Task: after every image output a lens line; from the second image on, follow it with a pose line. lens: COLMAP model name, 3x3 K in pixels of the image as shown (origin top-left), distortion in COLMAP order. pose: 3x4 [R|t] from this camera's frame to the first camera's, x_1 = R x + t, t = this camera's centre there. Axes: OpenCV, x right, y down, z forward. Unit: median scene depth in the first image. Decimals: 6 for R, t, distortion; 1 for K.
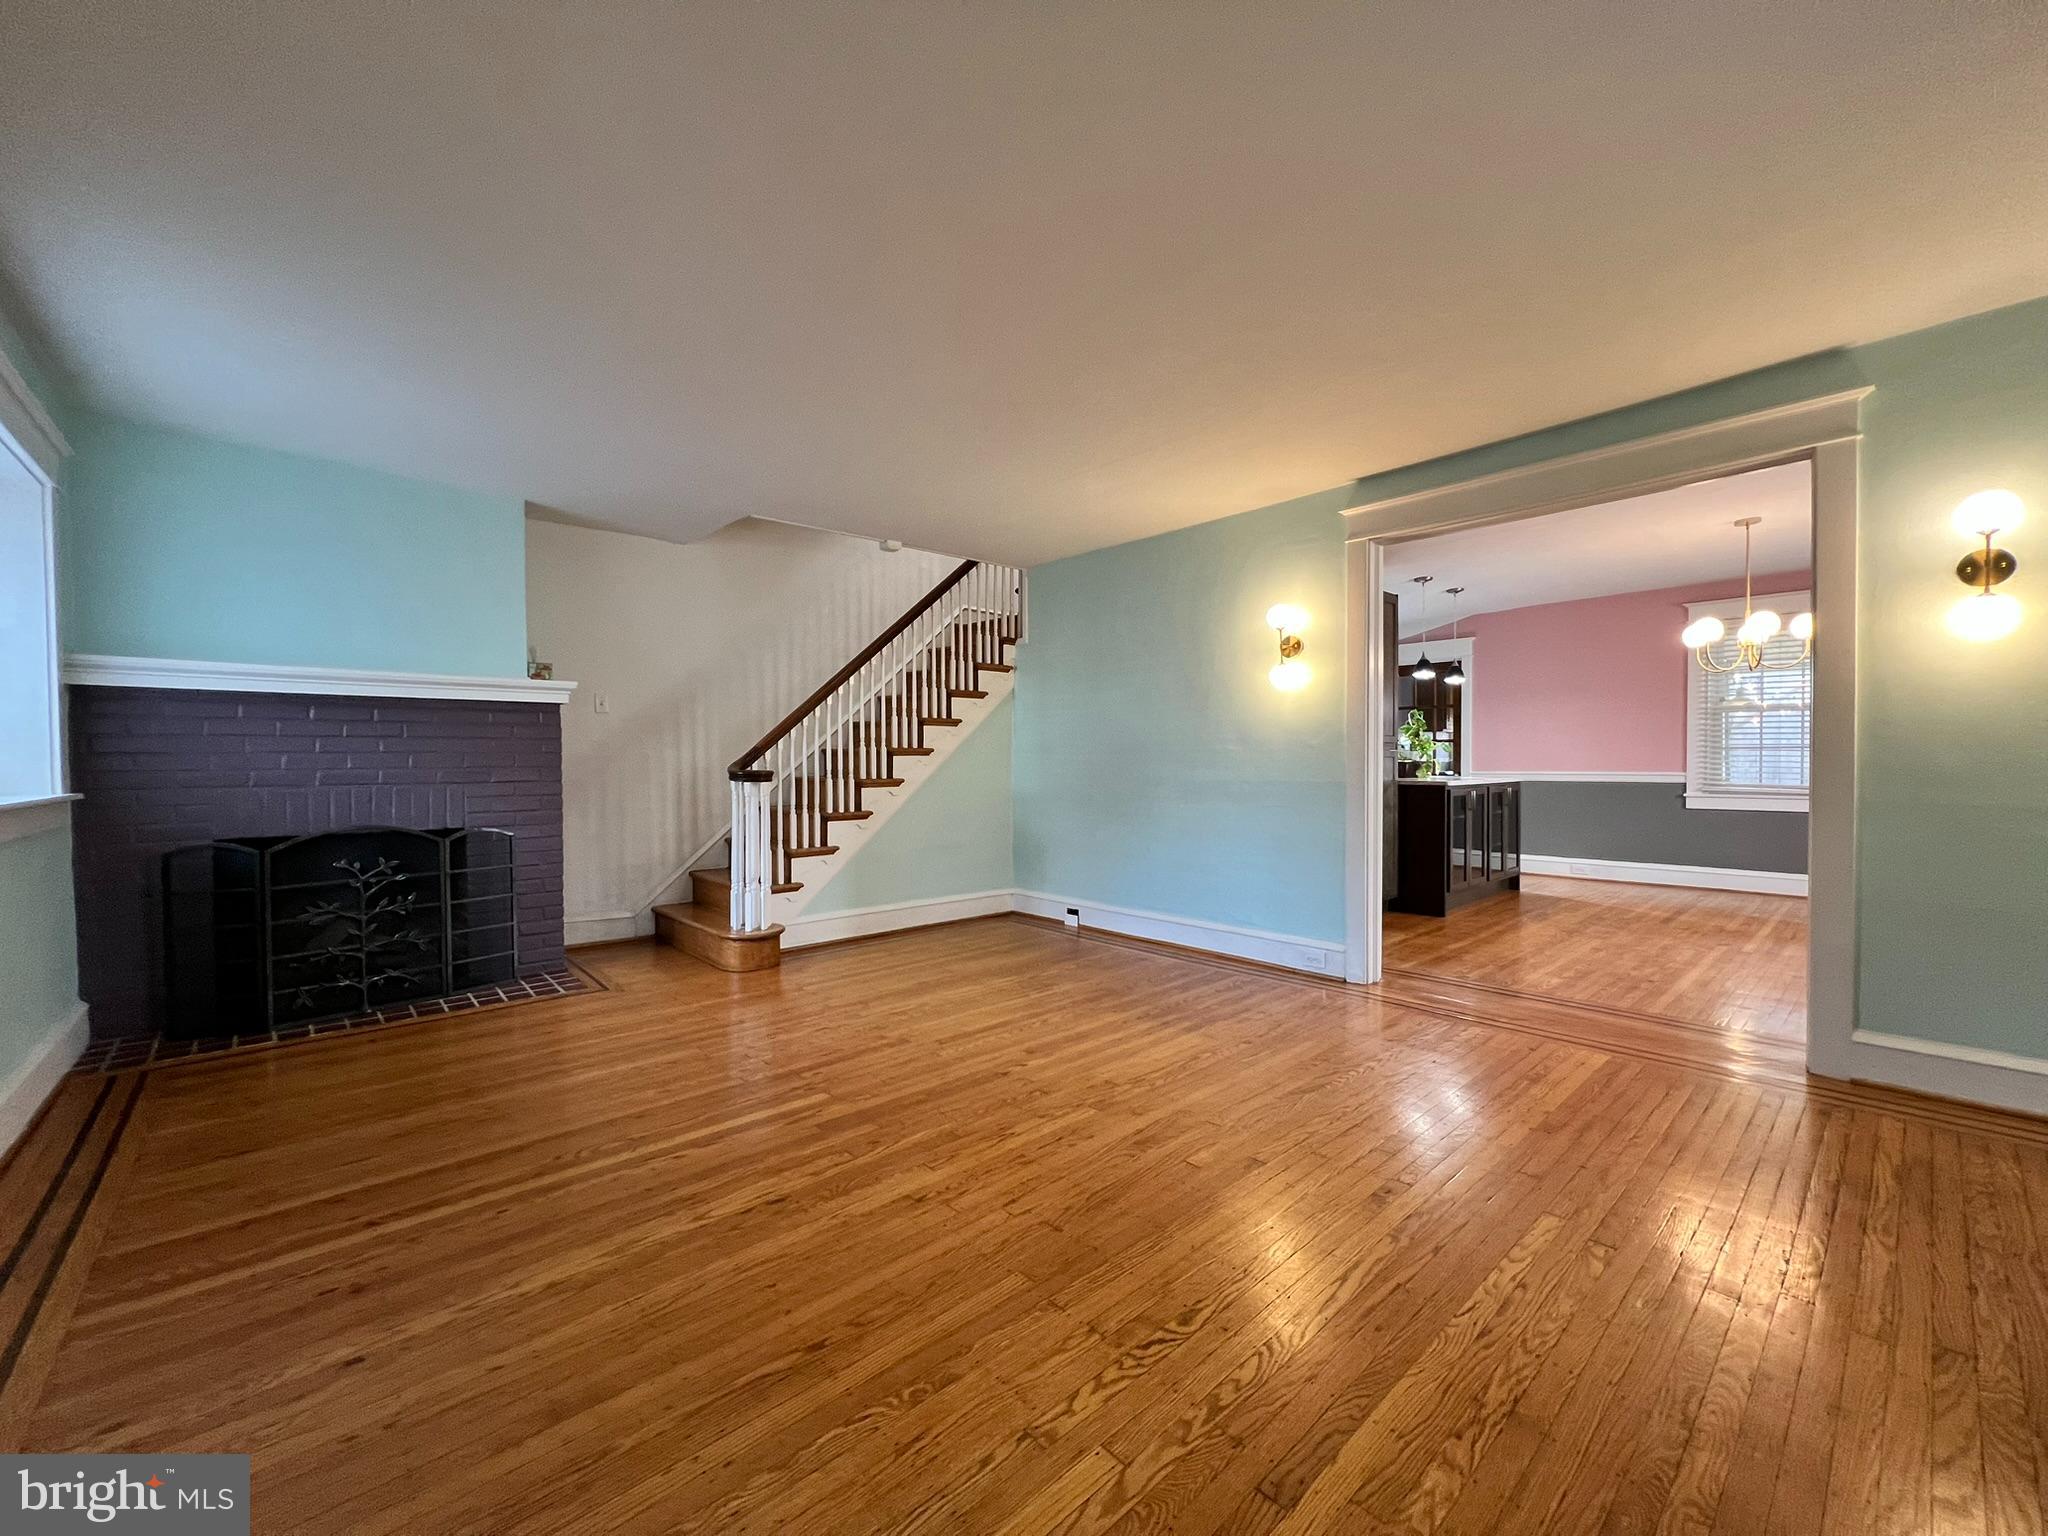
lens RADIAL K [[817.5, 0, 1020.9], [0, 817.5, 766.2], [0, 0, 1]] dist [-0.002337, -0.000041]
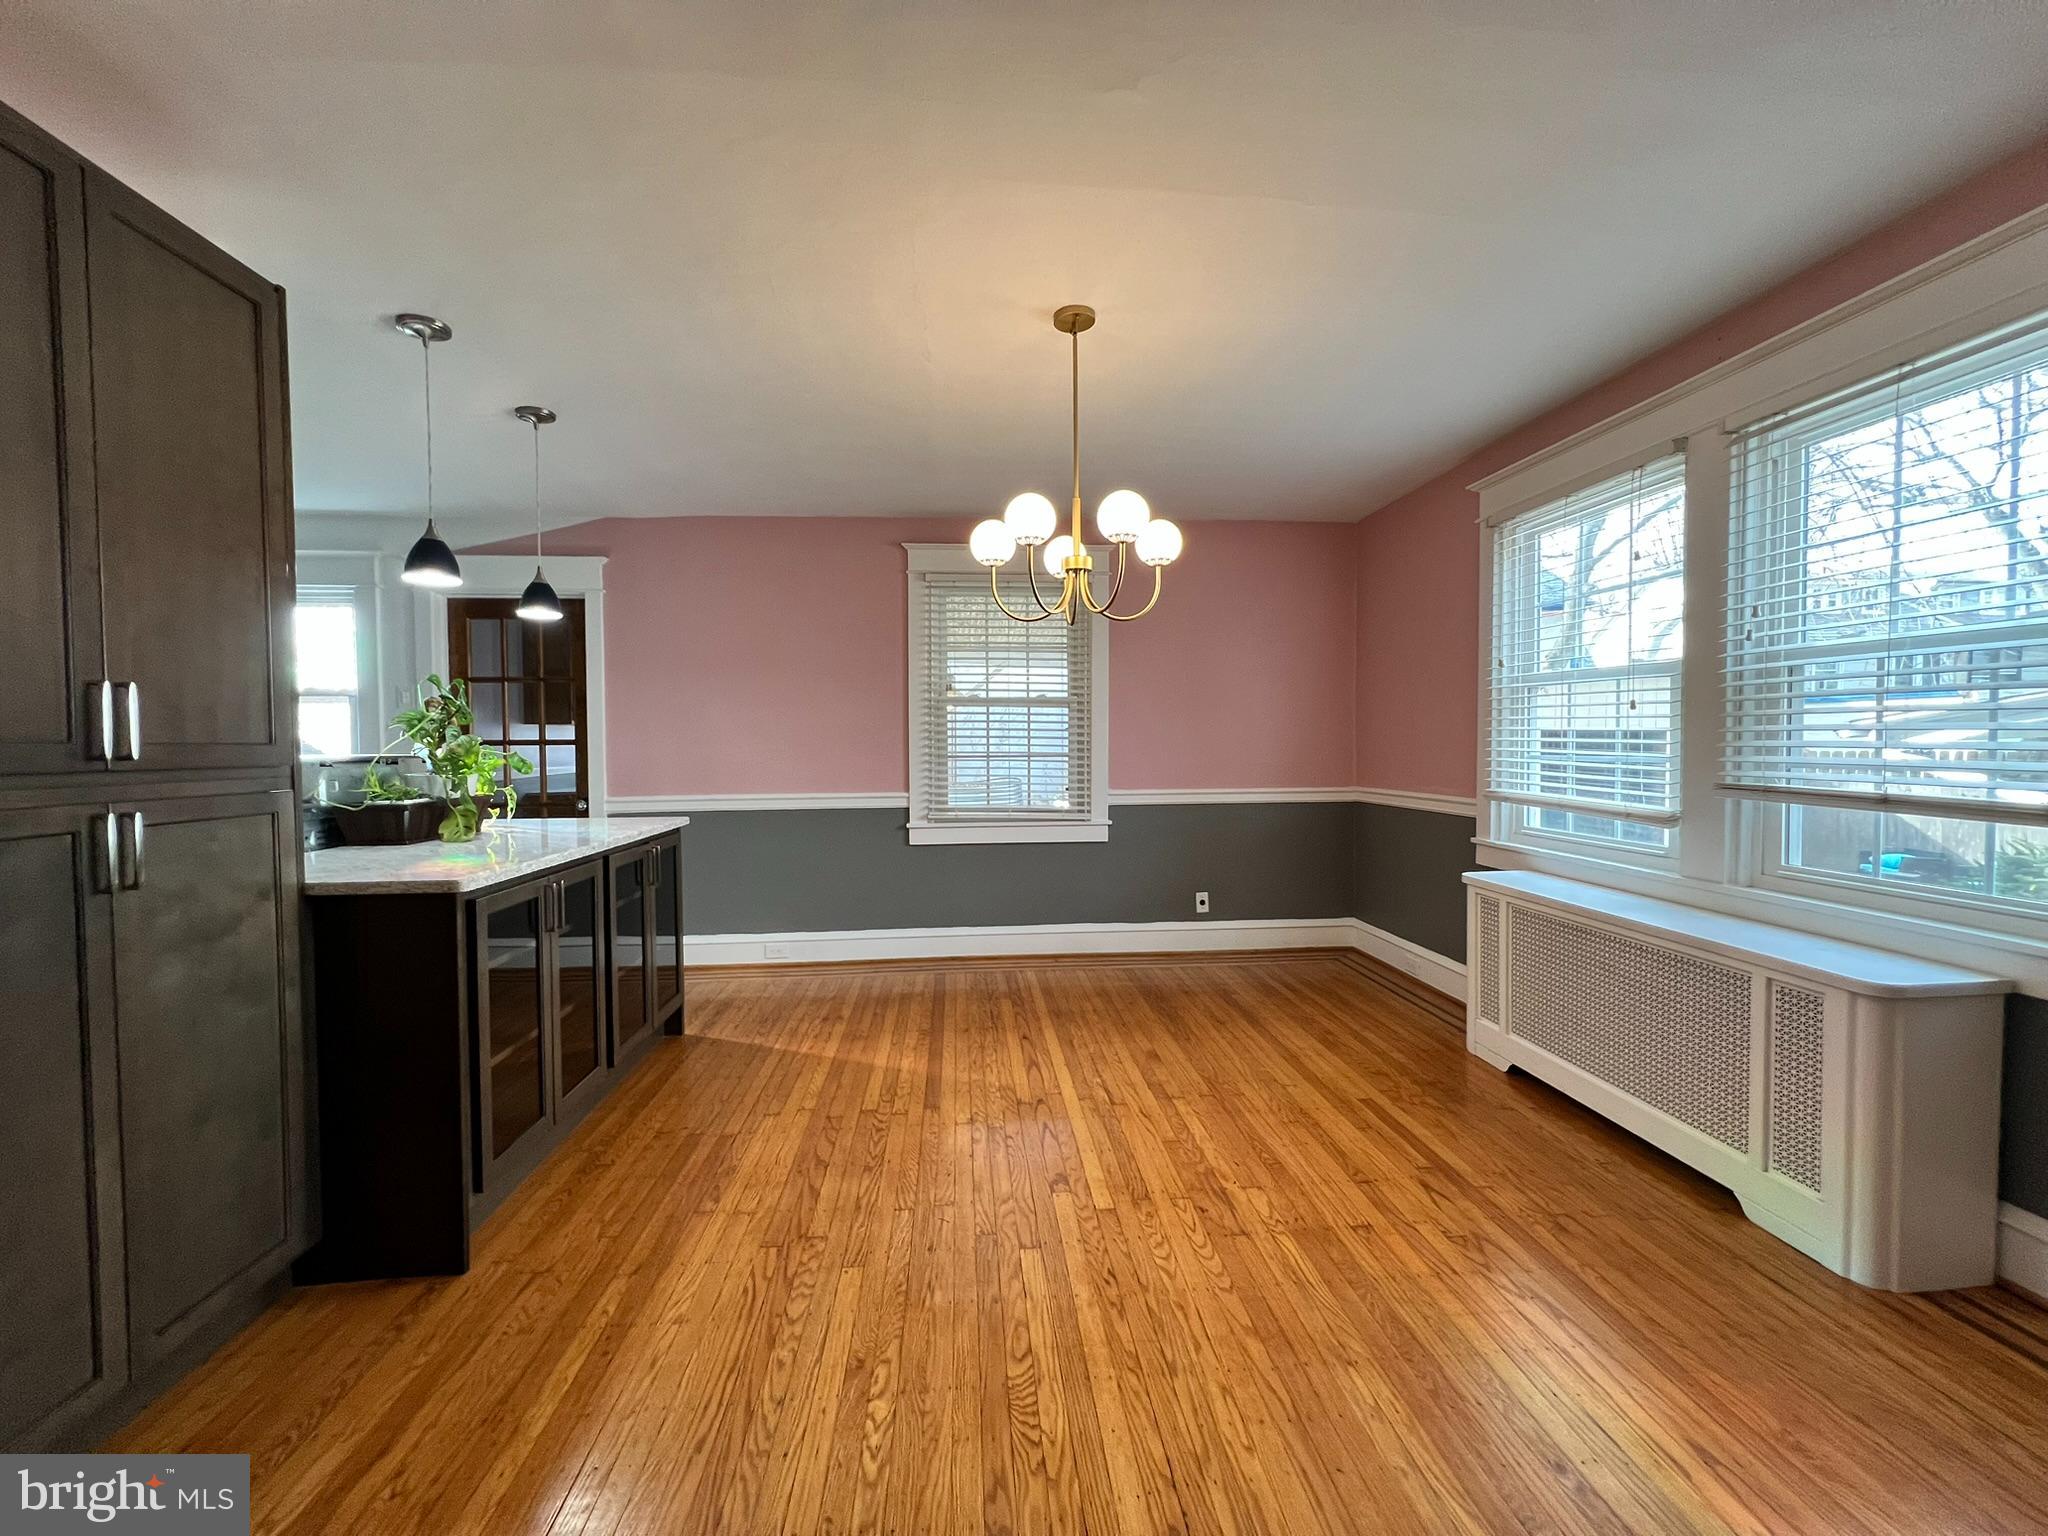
lens RADIAL K [[823.1, 0, 1036.3], [0, 823.1, 741.9], [0, 0, 1]] dist [-0.000703, 0.000022]
pose [[0.591724, -0.000248, 0.806141, 0.491540], [0.011714, 0.999897, -0.008291, -0.041406], [-0.806056, 0.014349, 0.591666, 0.768625]]
